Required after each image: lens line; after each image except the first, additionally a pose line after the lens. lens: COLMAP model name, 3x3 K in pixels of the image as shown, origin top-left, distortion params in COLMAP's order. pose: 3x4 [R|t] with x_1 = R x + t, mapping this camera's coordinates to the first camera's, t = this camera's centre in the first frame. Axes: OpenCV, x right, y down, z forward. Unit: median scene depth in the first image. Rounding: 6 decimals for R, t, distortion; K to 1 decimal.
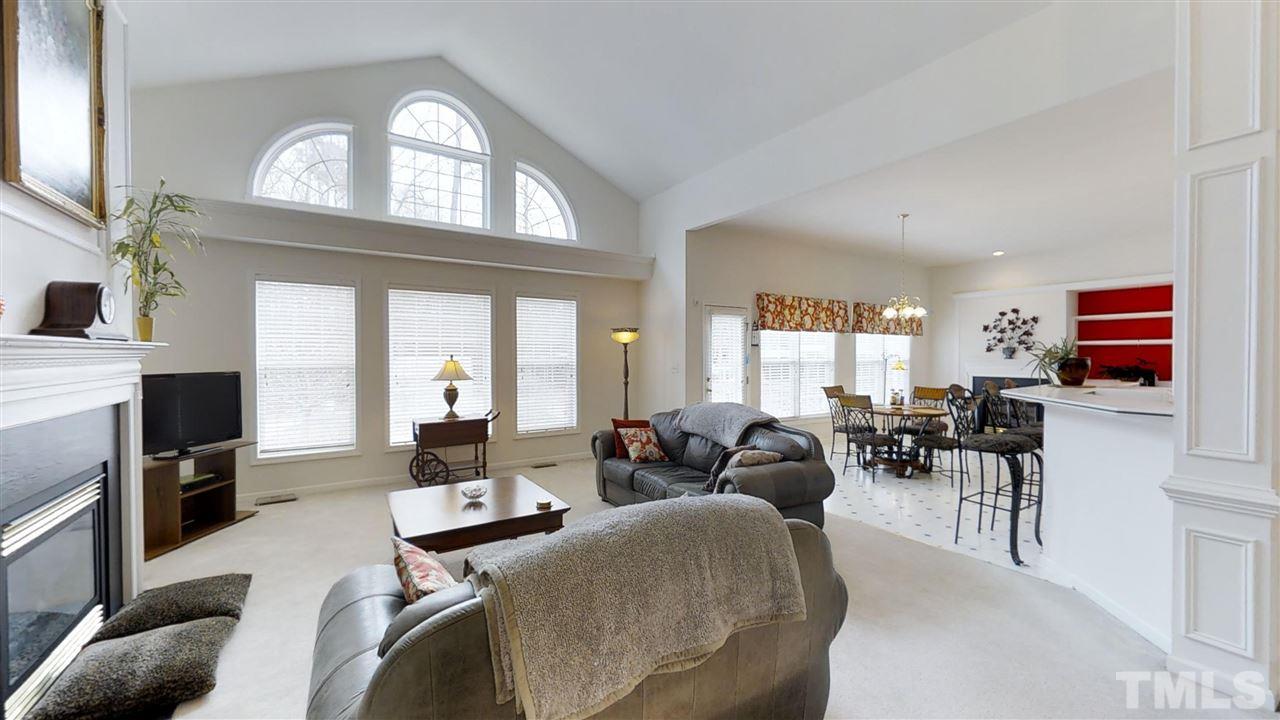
lens RADIAL K [[479.8, 0, 635.6], [0, 479.8, 362.9], [0, 0, 1]] dist [0.000255, 0.000165]
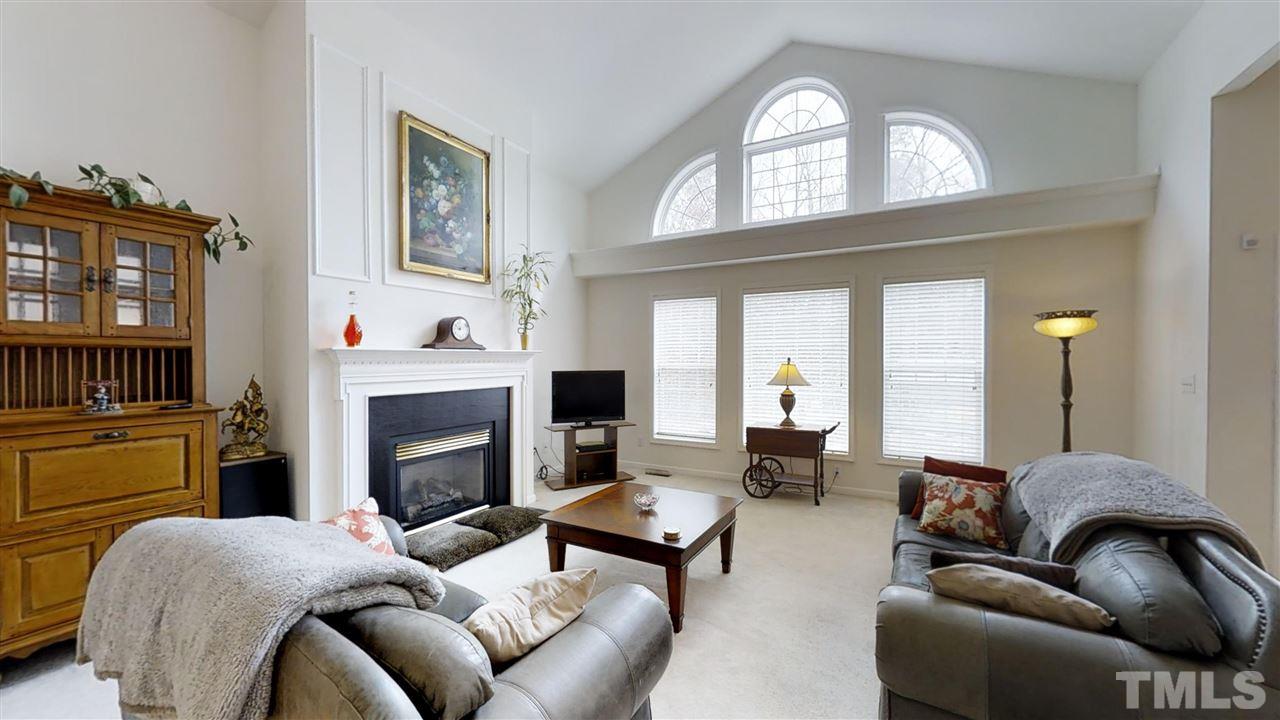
lens RADIAL K [[479.8, 0, 647.8], [0, 479.8, 362.8], [0, 0, 1]] dist [0.000255, 0.000165]
pose [[0.477625, 0.007535, -0.878532, 0.298380], [-0.012650, 0.999919, 0.001698, -0.005019], [0.878473, 0.010303, 0.477681, 0.314792]]
